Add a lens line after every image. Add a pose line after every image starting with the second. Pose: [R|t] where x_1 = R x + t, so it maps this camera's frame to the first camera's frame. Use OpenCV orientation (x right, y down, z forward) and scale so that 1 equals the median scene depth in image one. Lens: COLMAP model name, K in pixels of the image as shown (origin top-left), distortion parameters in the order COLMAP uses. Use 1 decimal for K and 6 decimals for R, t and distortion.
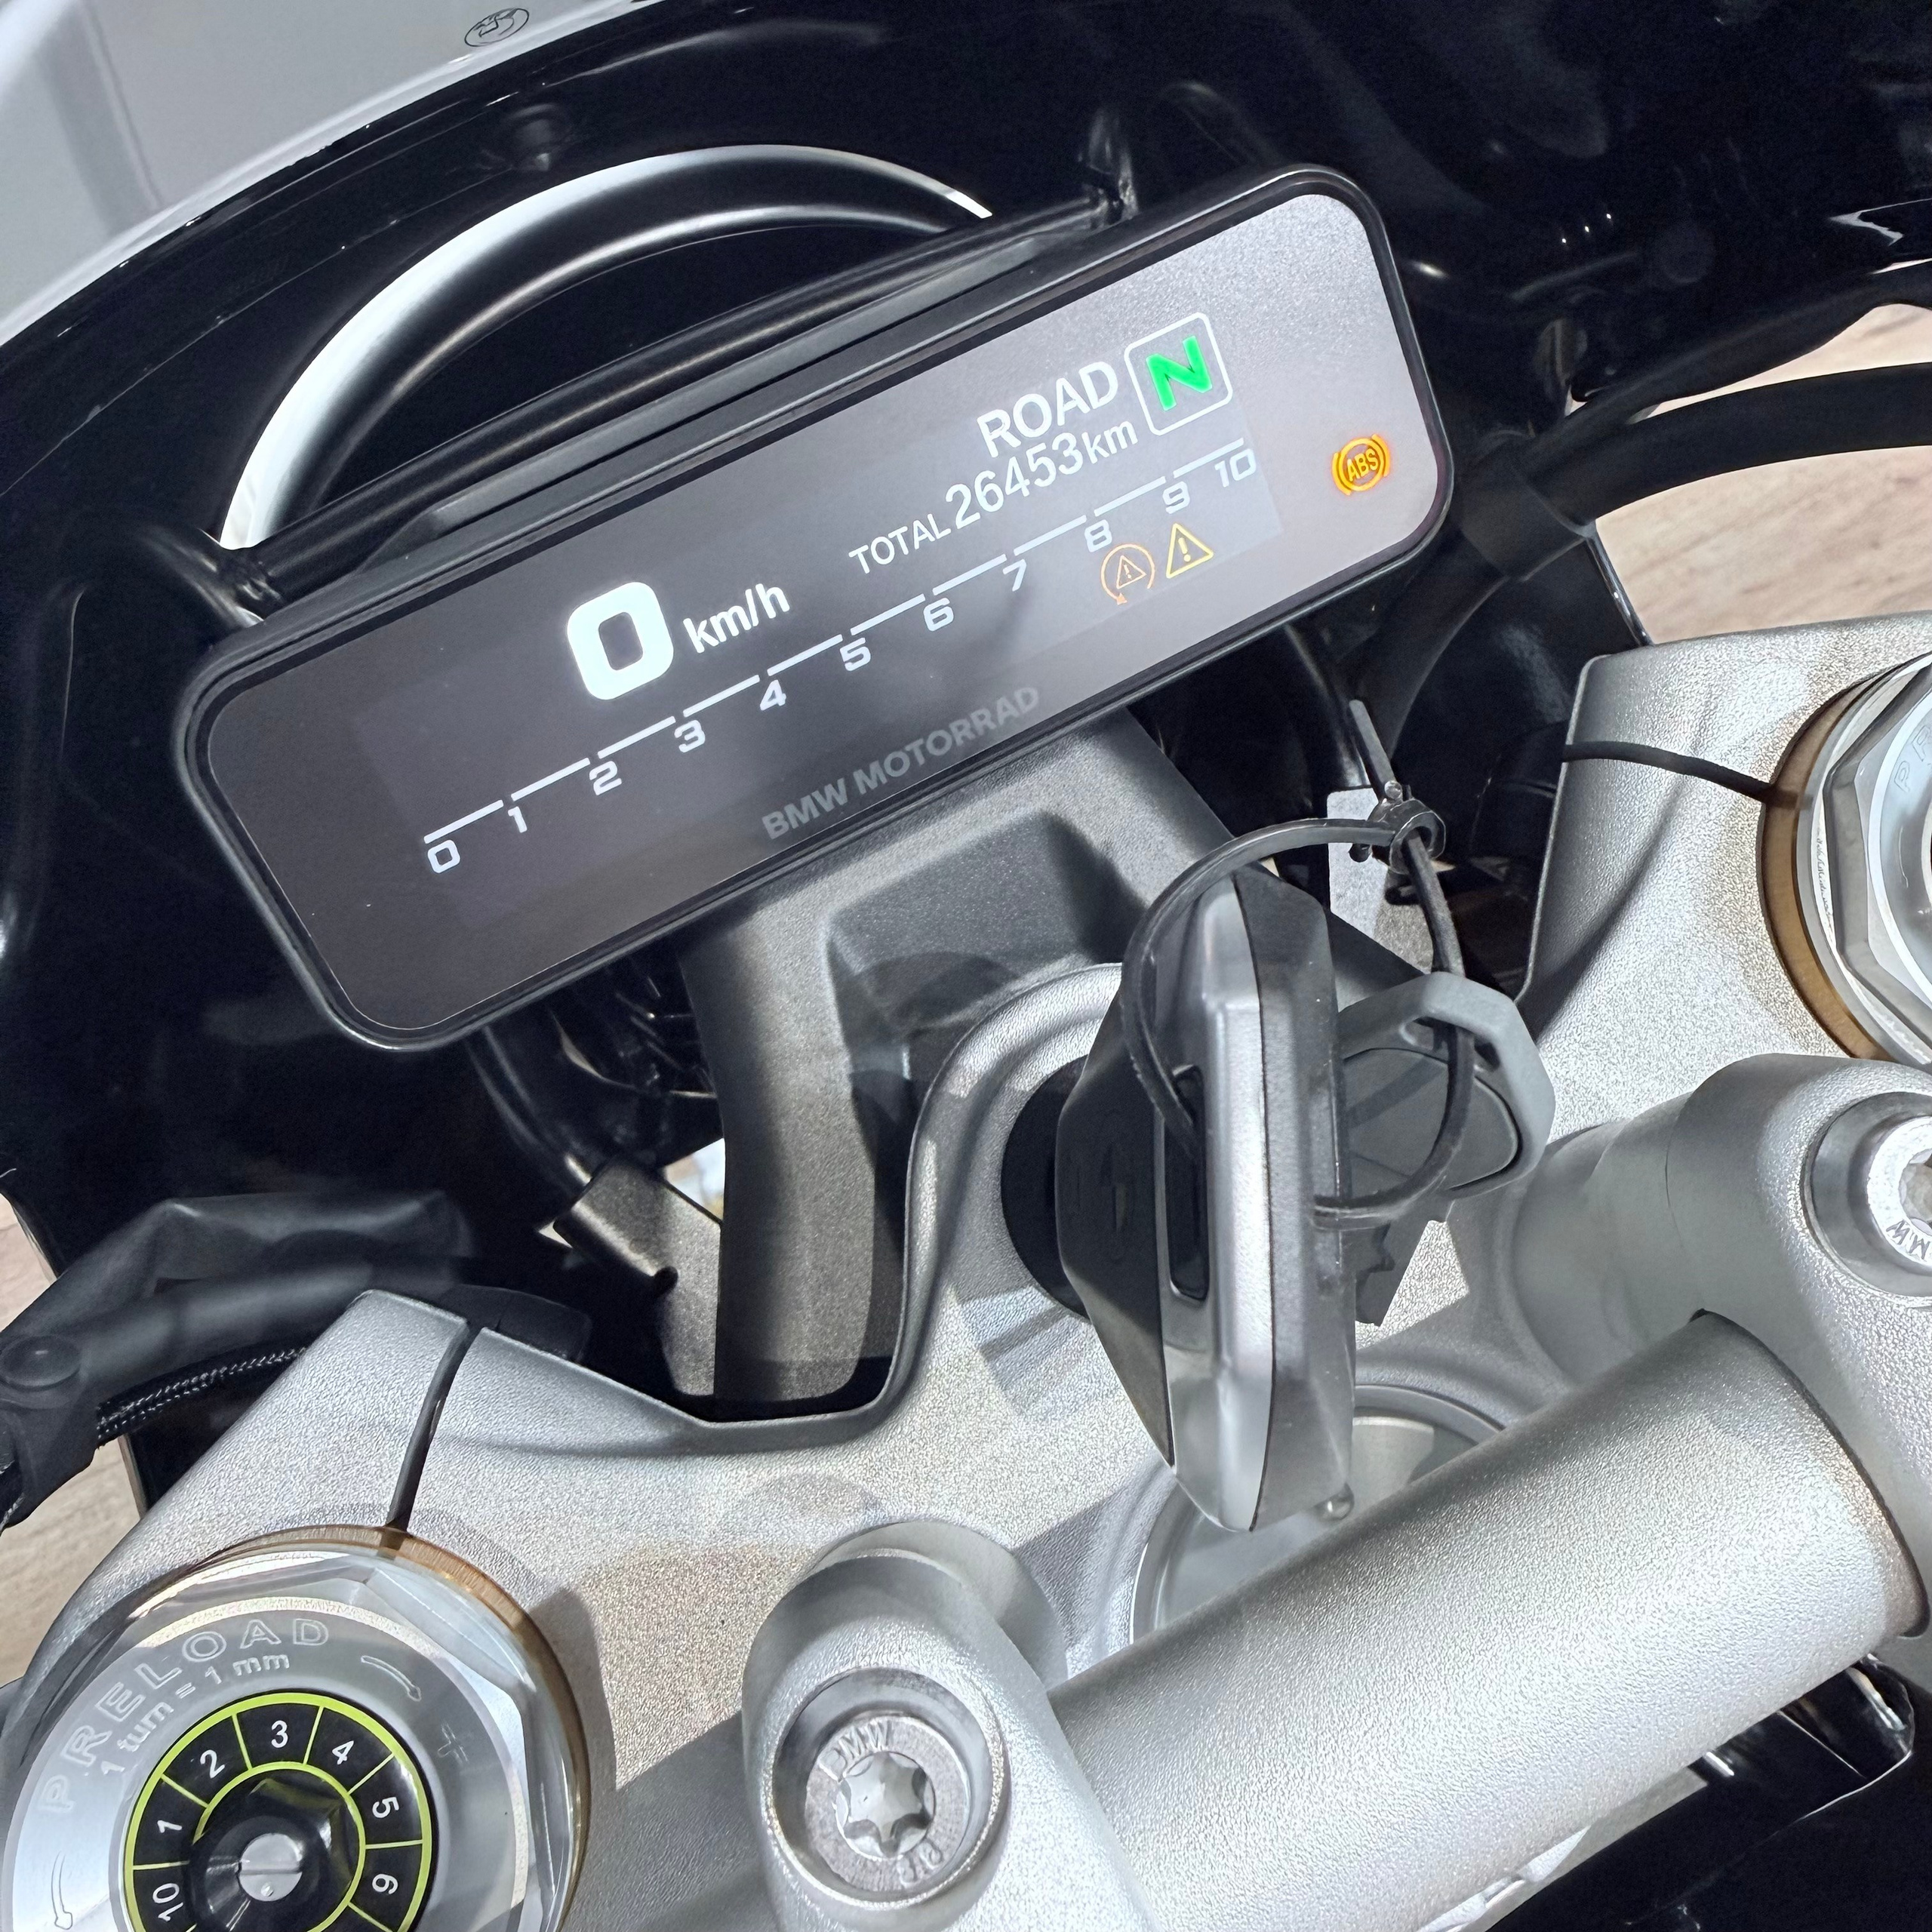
lens RADIAL K [[1873.1, 0, 965.9], [0, 1873.1, 872.8], [0, 0, 1]] dist [0.006736, 0.011915]
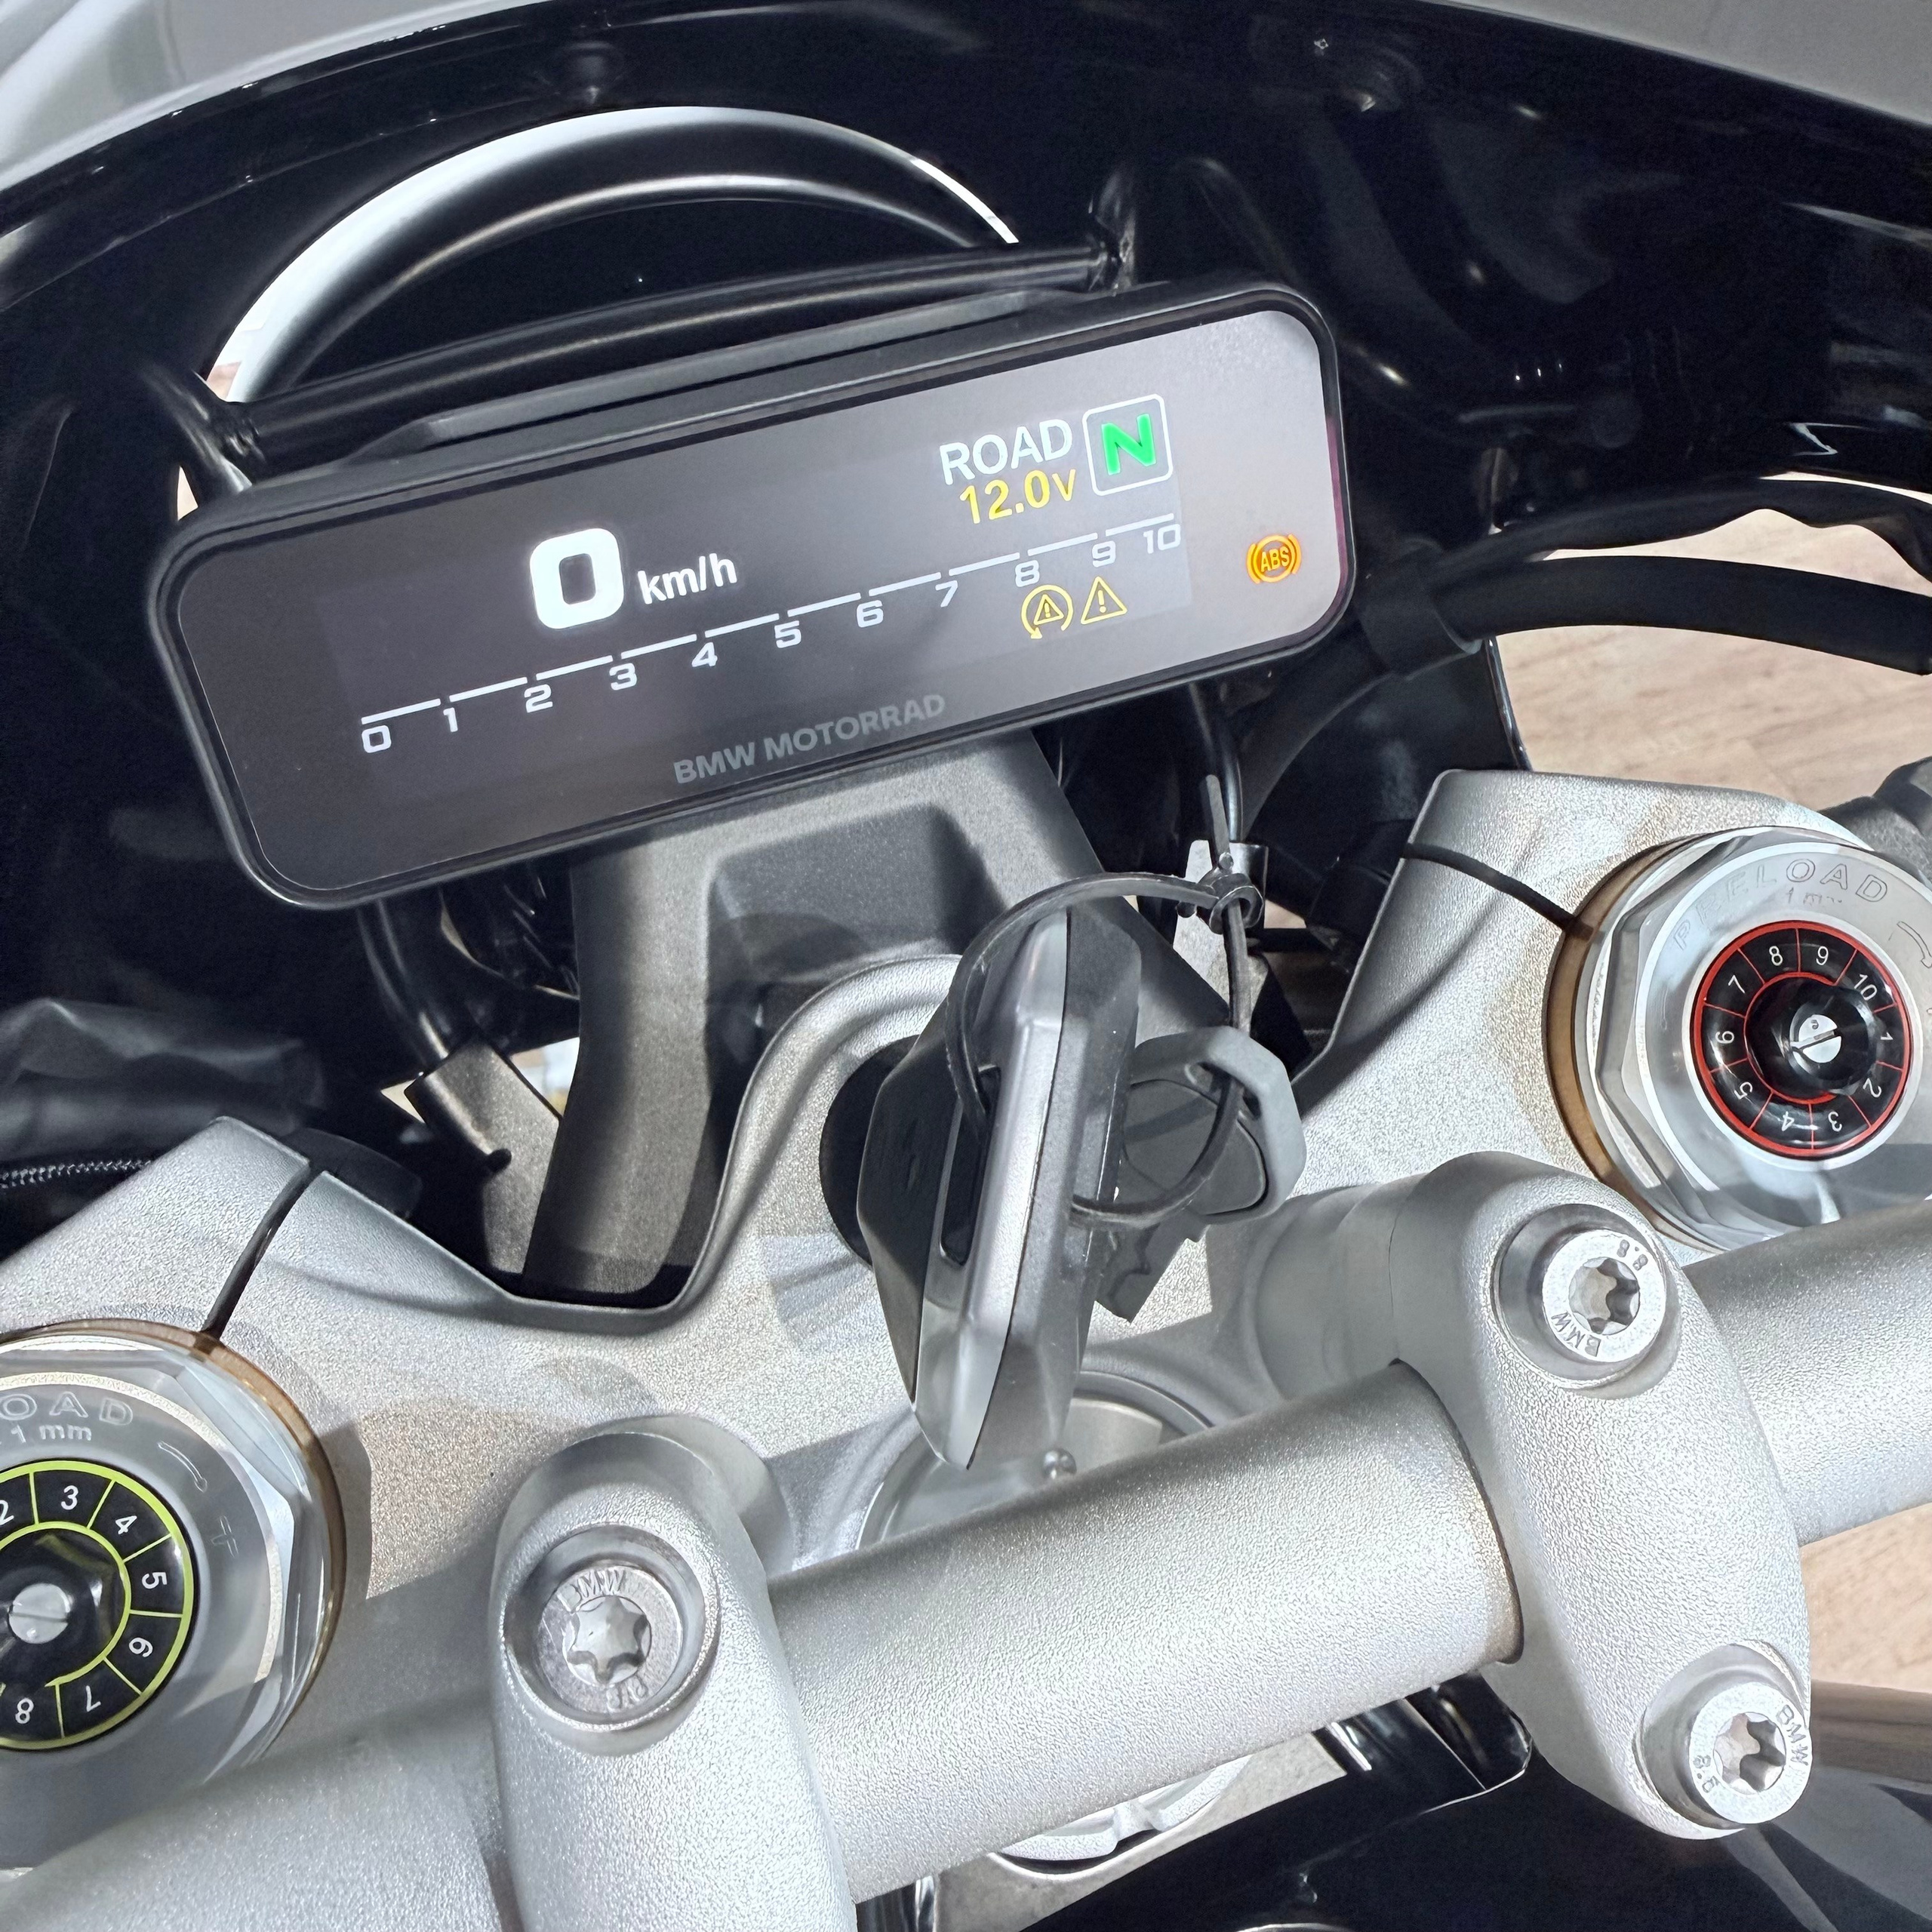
lens RADIAL K [[1873.1, 0, 965.9], [0, 1873.1, 872.8], [0, 0, 1]] dist [0.006736, 0.011915]
pose [[0.977886, 0.200979, 0.057841, 0.007306], [-0.202207, 0.979209, 0.016160, -0.018685], [-0.053391, -0.027499, 0.998195, -0.098607]]
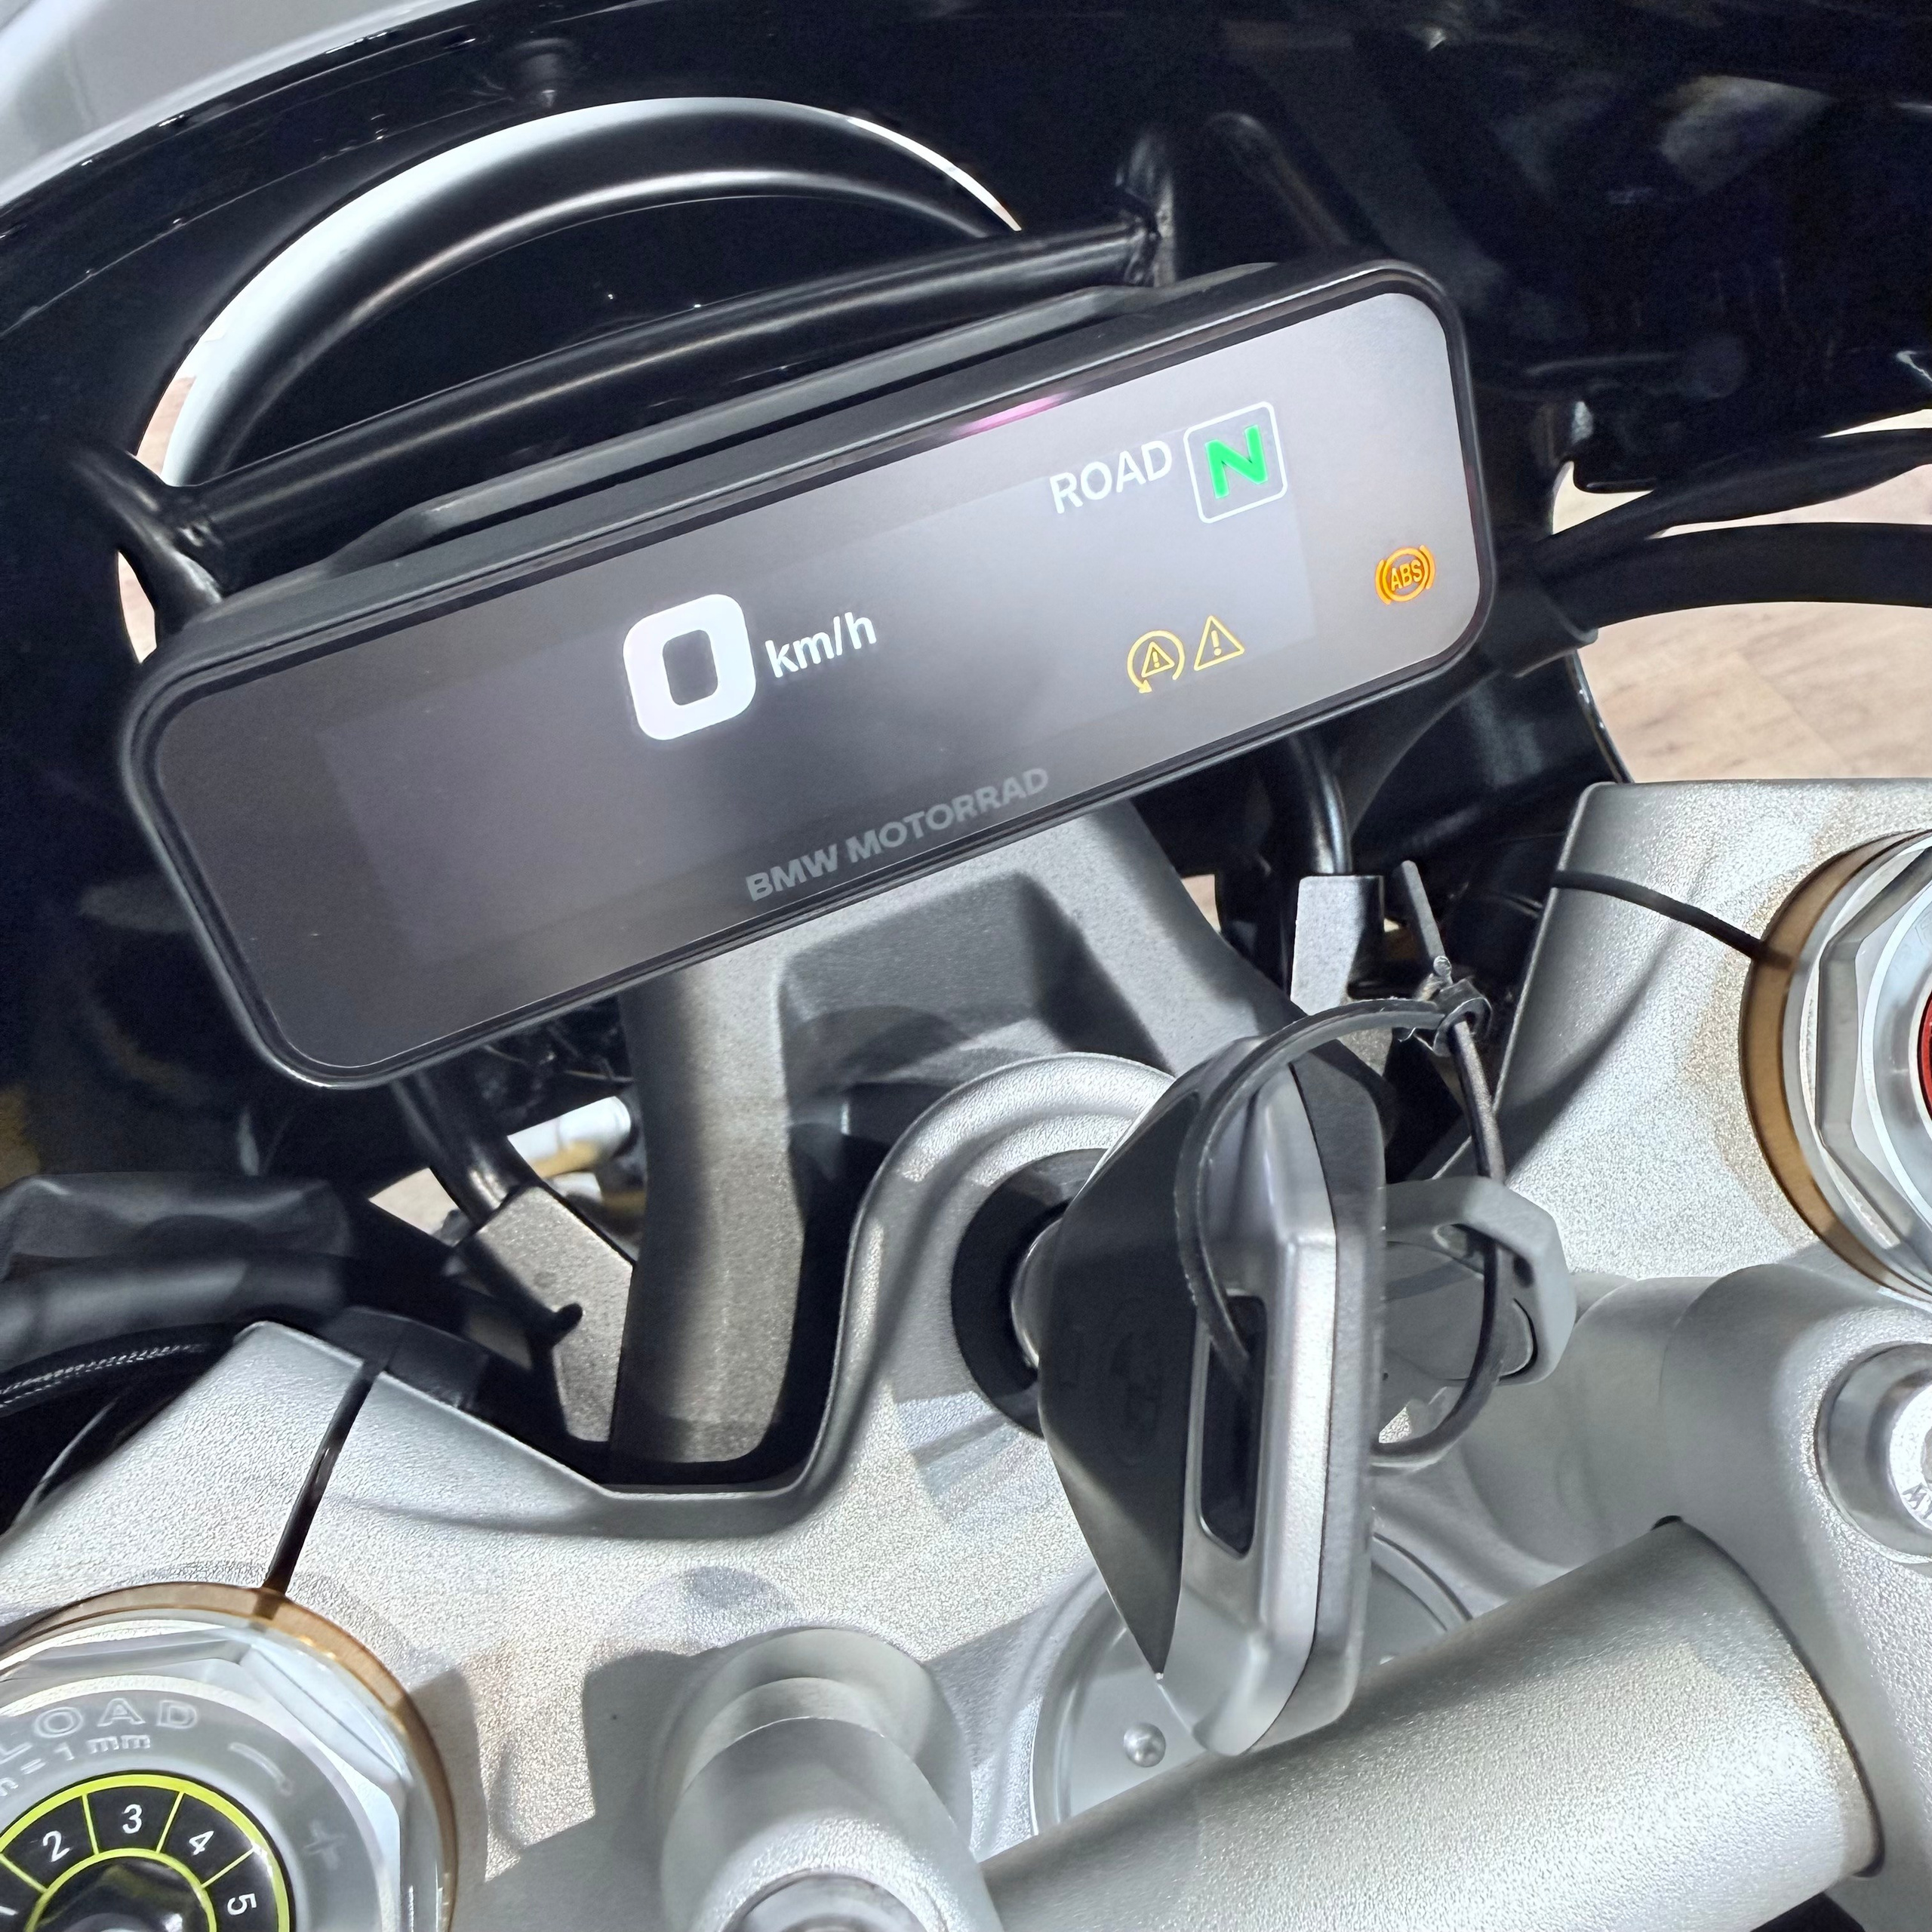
lens RADIAL K [[1875.4, 0, 962.1], [0, 1875.4, 863.9], [0, 0, 1]] dist [0.009813, 0.007822]
pose [[0.990810, 0.109542, 0.079352, -0.076594], [-0.112461, 0.993098, 0.033290, -0.079577], [-0.075158, -0.041909, 0.996291, 0.054021]]
